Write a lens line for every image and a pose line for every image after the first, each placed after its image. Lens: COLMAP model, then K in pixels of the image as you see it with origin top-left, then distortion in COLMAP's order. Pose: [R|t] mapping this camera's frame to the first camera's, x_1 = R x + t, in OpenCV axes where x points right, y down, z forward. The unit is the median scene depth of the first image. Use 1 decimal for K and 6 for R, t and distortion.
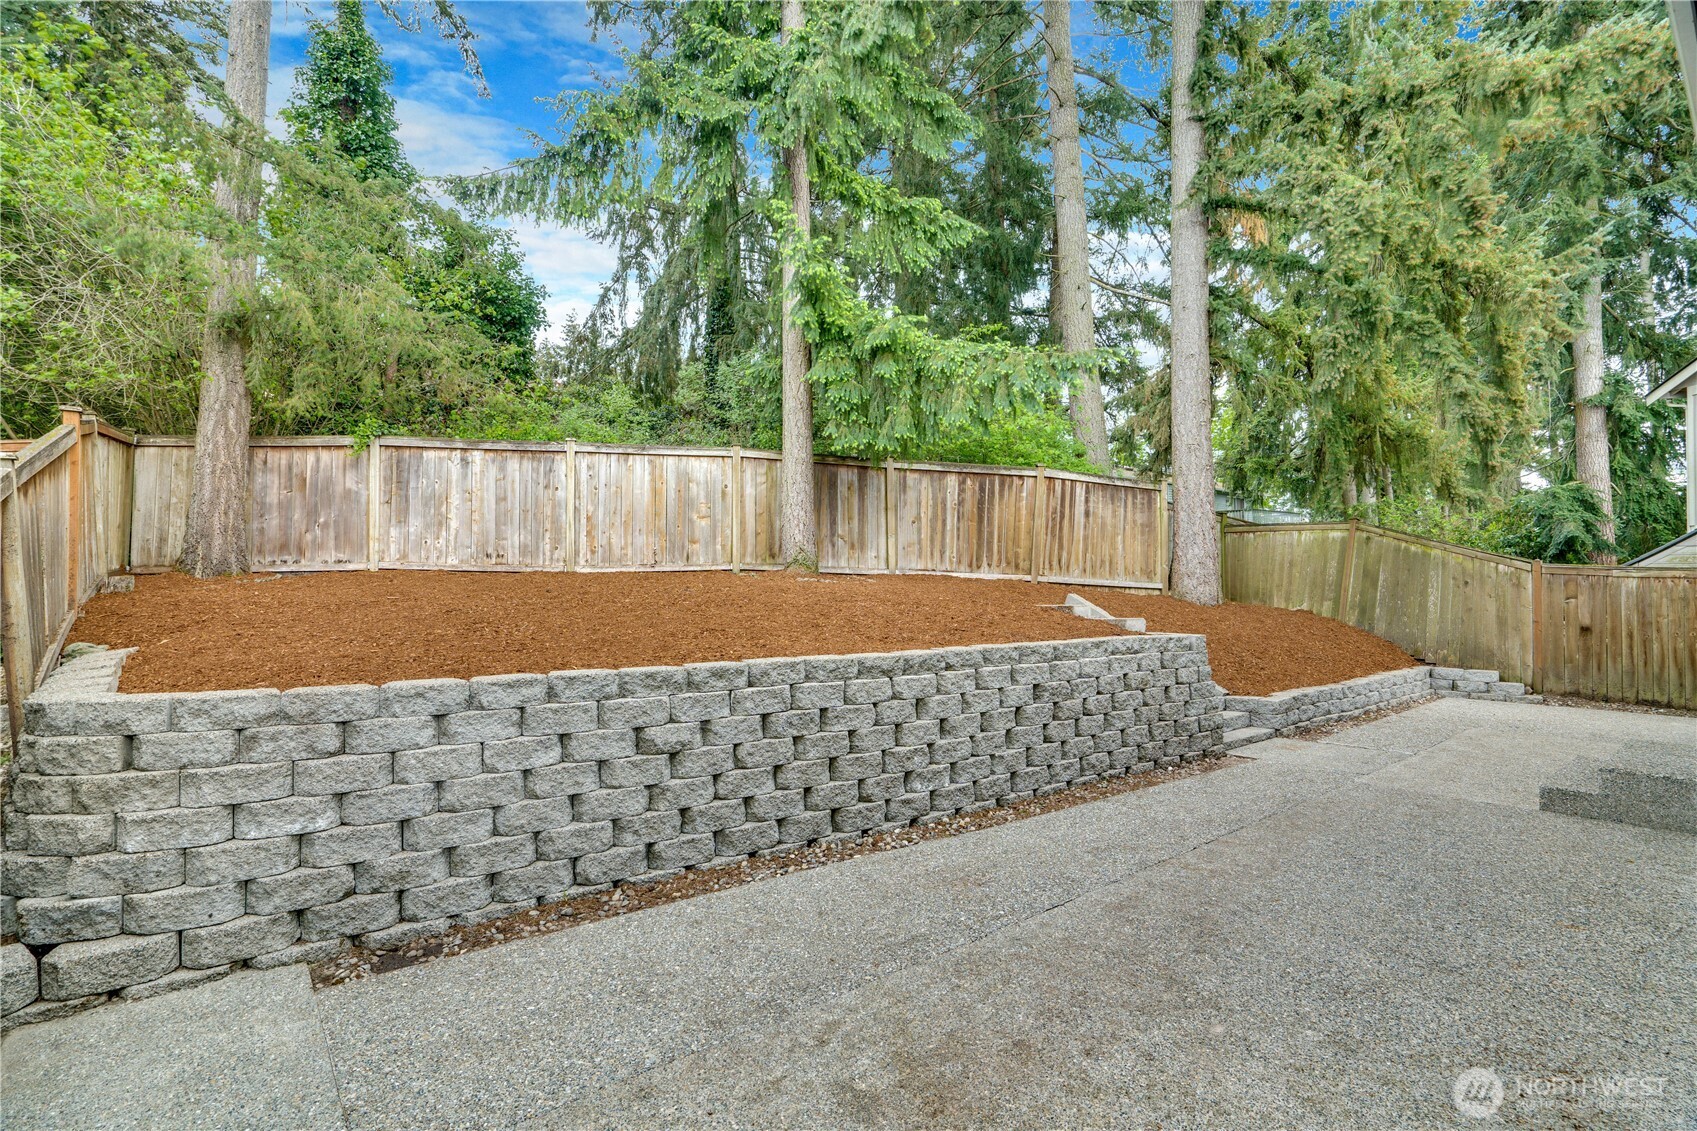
lens RADIAL K [[759.5, 0, 848.5], [0, 759.5, 565.5], [0, 0, 1]] dist [-0.015682, 0.000465]
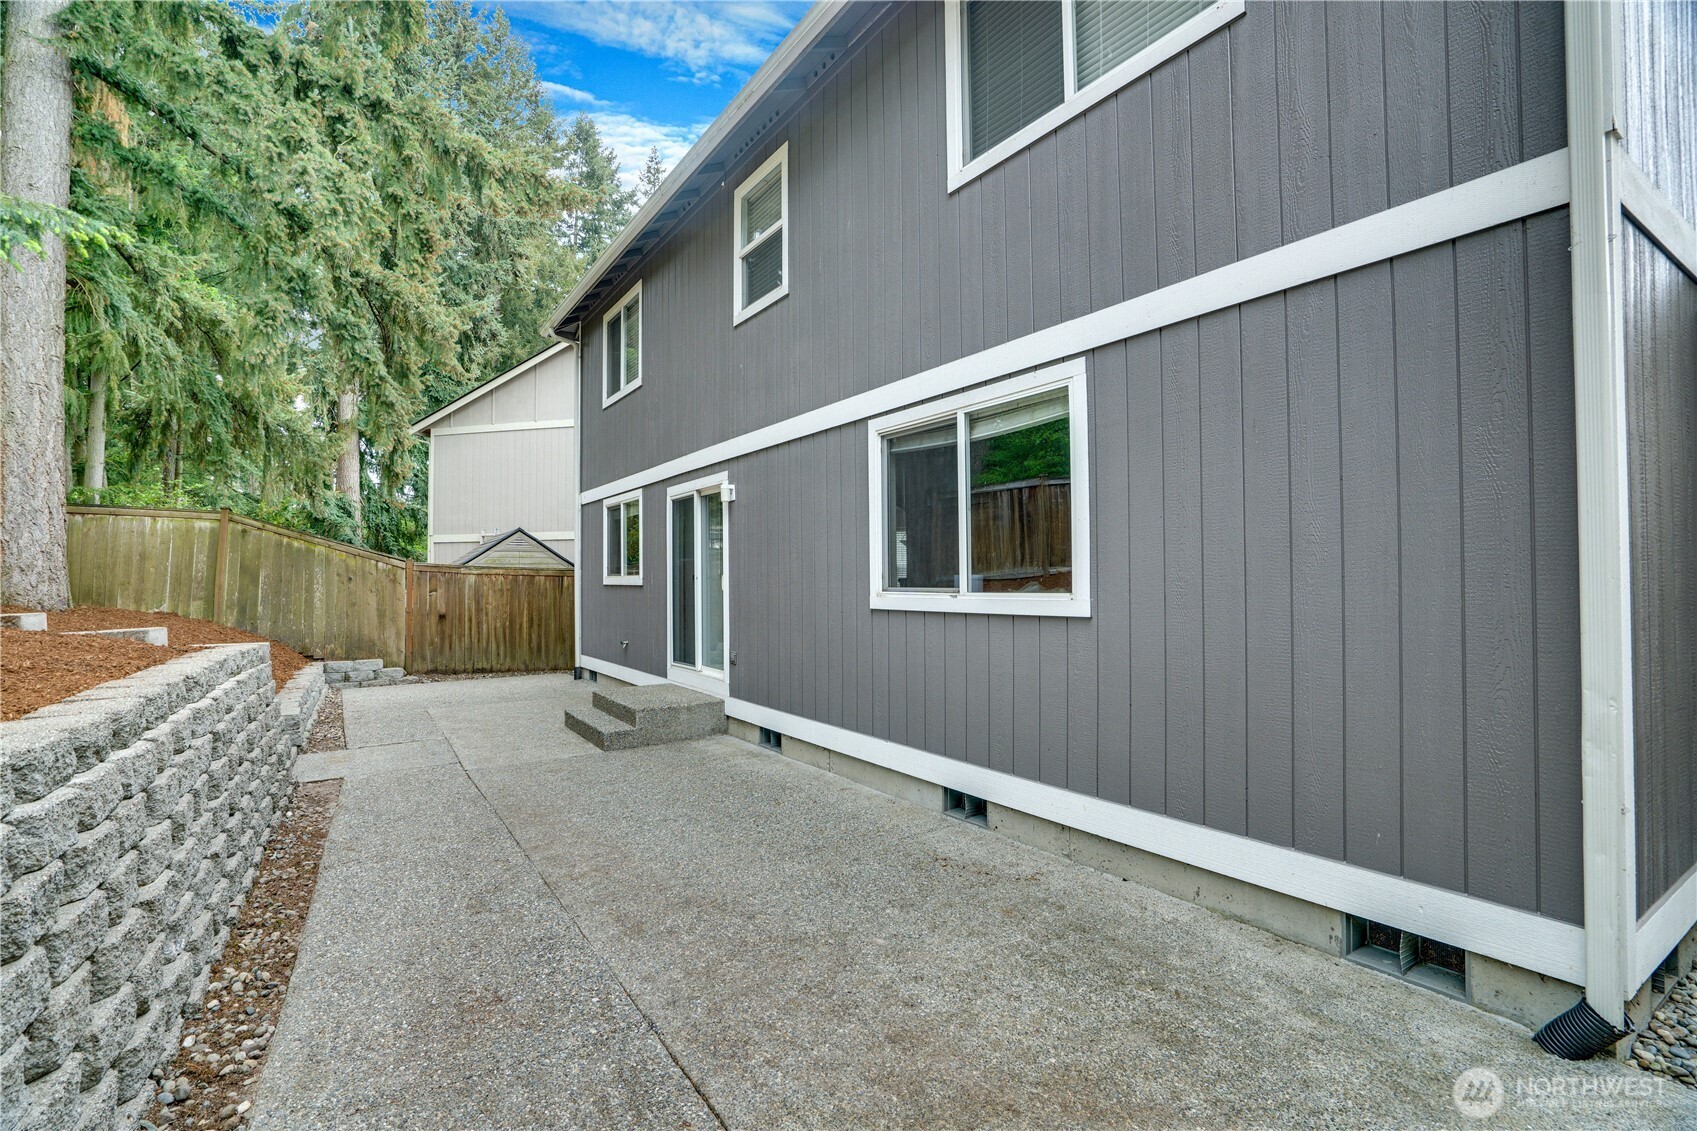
lens RADIAL K [[759.5, 0, 848.5], [0, 759.5, 565.5], [0, 0, 1]] dist [-0.015682, 0.000465]
pose [[0.145031, 0.014283, 0.989324, -0.135910], [-0.017840, 0.999771, -0.011819, 0.004354], [-0.989266, -0.015935, 0.145252, 0.162576]]
